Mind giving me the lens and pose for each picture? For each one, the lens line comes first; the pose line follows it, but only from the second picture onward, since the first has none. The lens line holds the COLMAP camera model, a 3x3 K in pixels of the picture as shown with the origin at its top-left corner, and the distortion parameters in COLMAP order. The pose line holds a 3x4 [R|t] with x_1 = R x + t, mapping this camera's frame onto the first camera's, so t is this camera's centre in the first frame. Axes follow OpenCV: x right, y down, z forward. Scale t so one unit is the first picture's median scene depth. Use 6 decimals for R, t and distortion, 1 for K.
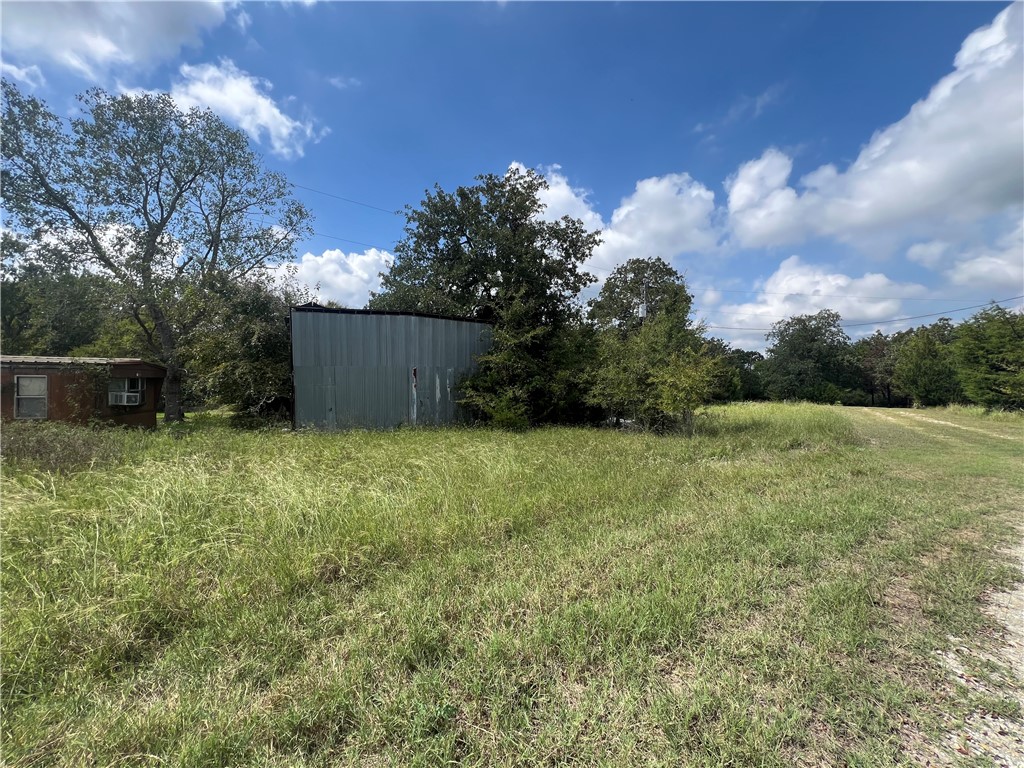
lens RADIAL K [[409.6, 0, 512.0], [0, 409.6, 384.0], [0, 0, 1]] dist [-0.001949, -0.000022]
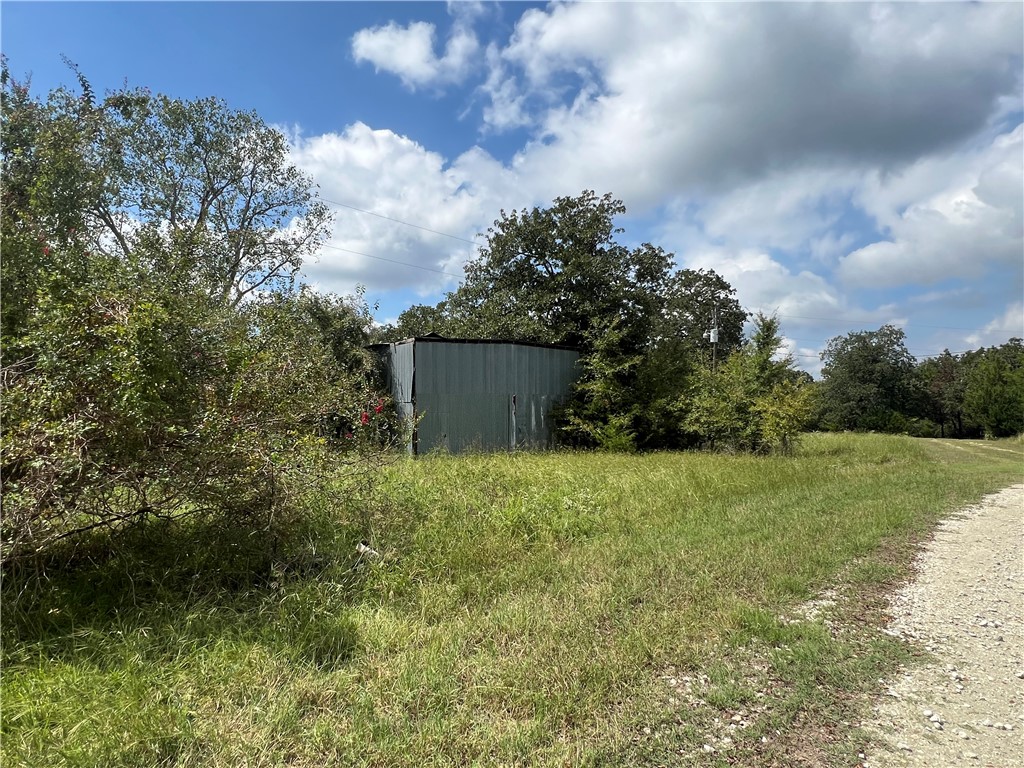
lens RADIAL K [[575.5, 0, 512.0], [0, 575.5, 384.0], [0, 0, 1]] dist [0.002615, -0.000511]
pose [[0.996656, 0.007100, 0.081402, -0.263733], [-0.003365, 0.998939, -0.045930, -0.001854], [-0.081641, 0.045503, 0.995623, -0.302211]]
